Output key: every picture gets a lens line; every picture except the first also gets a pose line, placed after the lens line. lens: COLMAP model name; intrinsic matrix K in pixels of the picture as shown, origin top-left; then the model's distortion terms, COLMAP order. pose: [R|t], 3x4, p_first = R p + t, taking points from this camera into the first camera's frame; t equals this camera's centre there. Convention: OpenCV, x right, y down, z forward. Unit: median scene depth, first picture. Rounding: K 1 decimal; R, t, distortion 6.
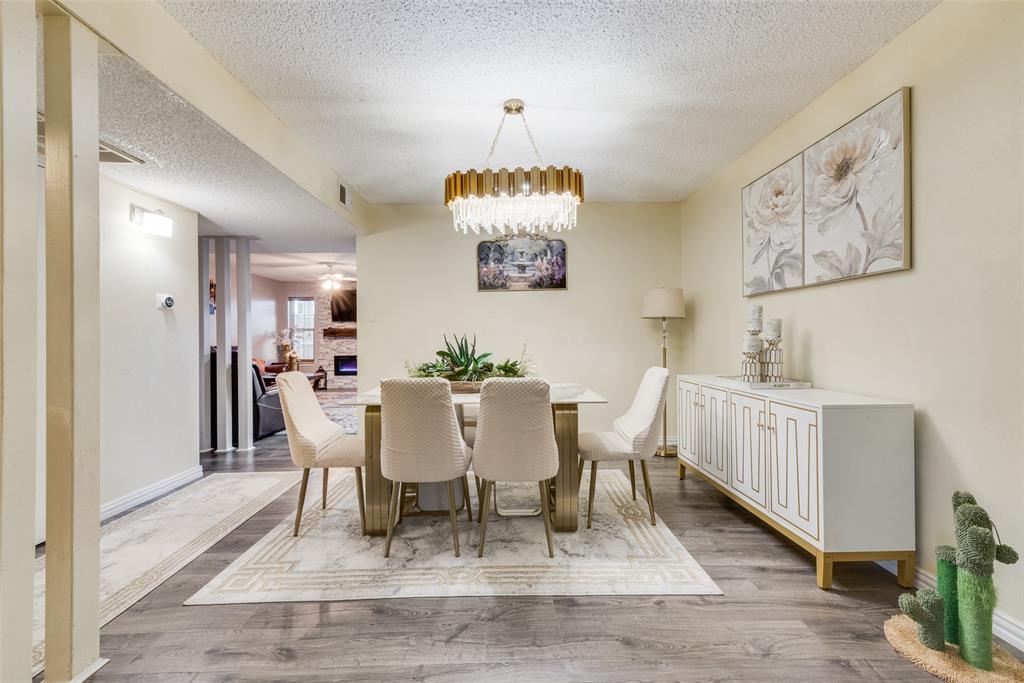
lens RADIAL K [[409.0, 0, 511.6], [0, 409.0, 337.9], [0, 0, 1]] dist [0.014158, -0.003238]
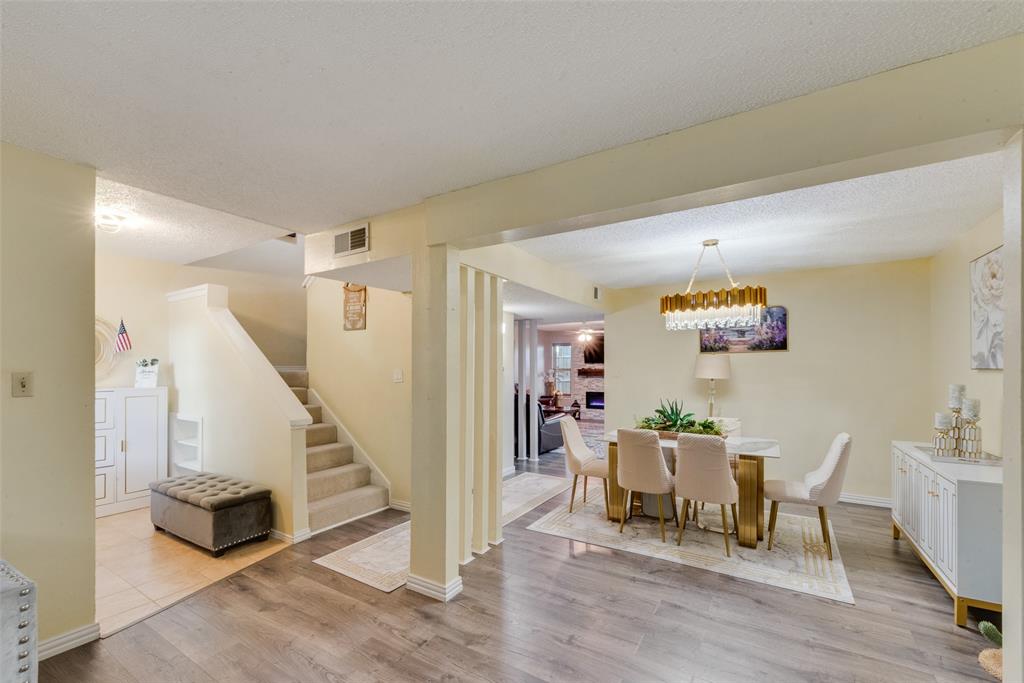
lens RADIAL K [[409.0, 0, 526.0], [0, 409.0, 369.9], [0, 0, 1]] dist [0.014158, -0.003238]
pose [[0.852574, 0.007077, -0.522559, 0.196915], [-0.006298, 0.999975, 0.003269, -0.115113], [0.522568, 0.000504, 0.852597, -0.525637]]
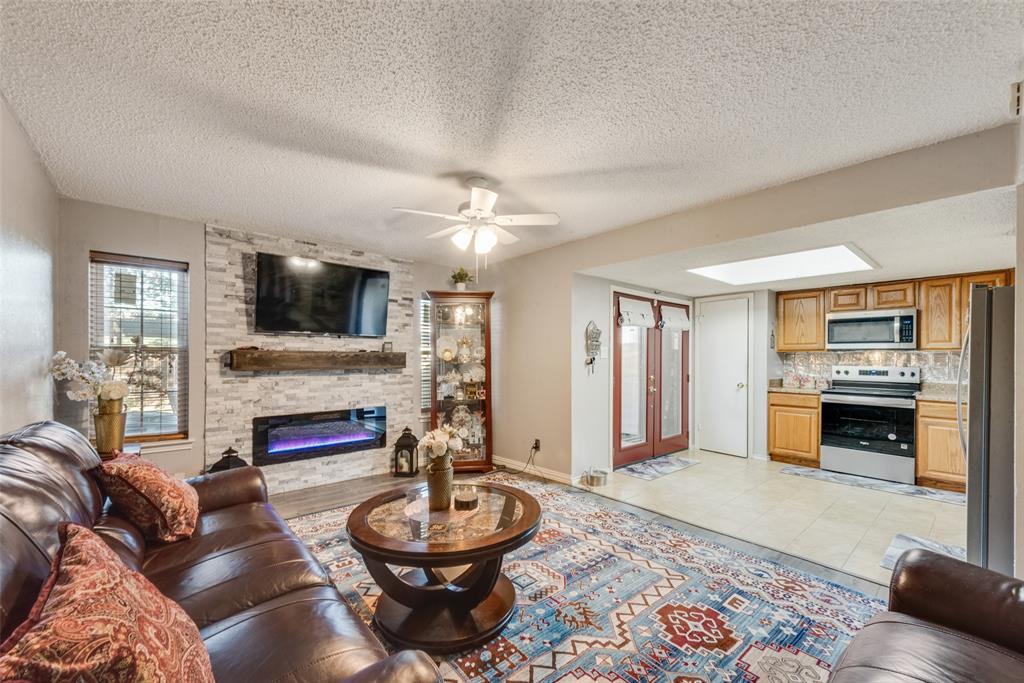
lens RADIAL K [[409.0, 0, 517.4], [0, 409.0, 357.8], [0, 0, 1]] dist [0.014158, -0.003238]
pose [[0.766091, 0.007601, 0.642687, -2.496193], [-0.004654, 0.999969, -0.006279, -0.068352], [-0.642715, 0.001819, 0.766103, 2.659407]]
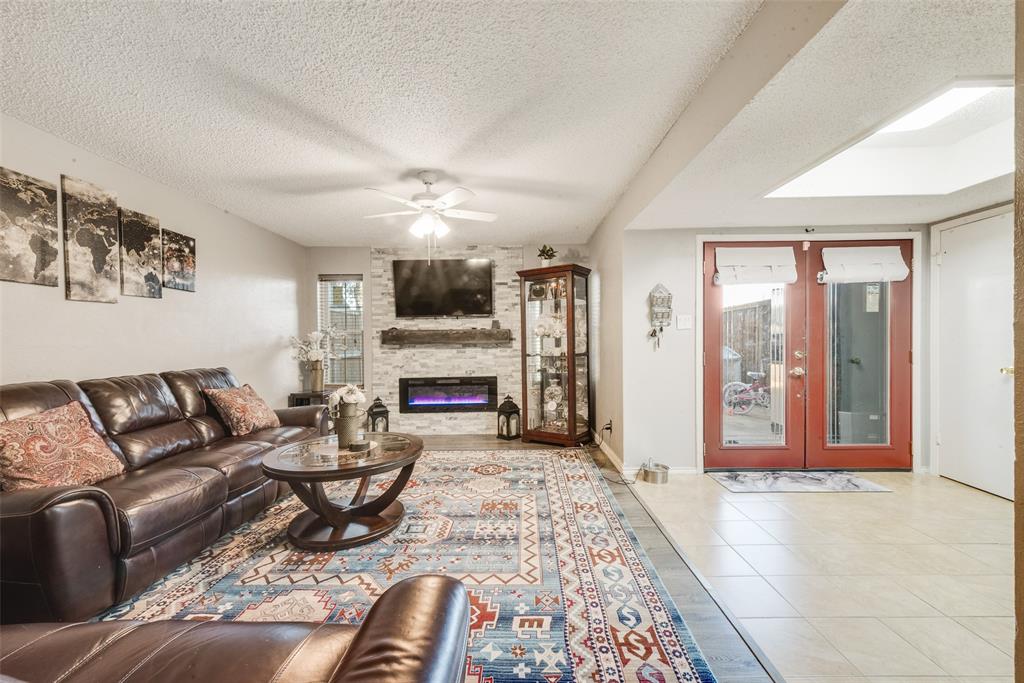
lens RADIAL K [[409.0, 0, 513.8], [0, 409.0, 342.0], [0, 0, 1]] dist [0.014158, -0.003238]
pose [[0.999666, -0.008872, -0.024272, -1.322250], [0.008941, 0.999956, 0.002755, -0.032514], [0.024246, -0.002972, 0.999702, 2.231279]]
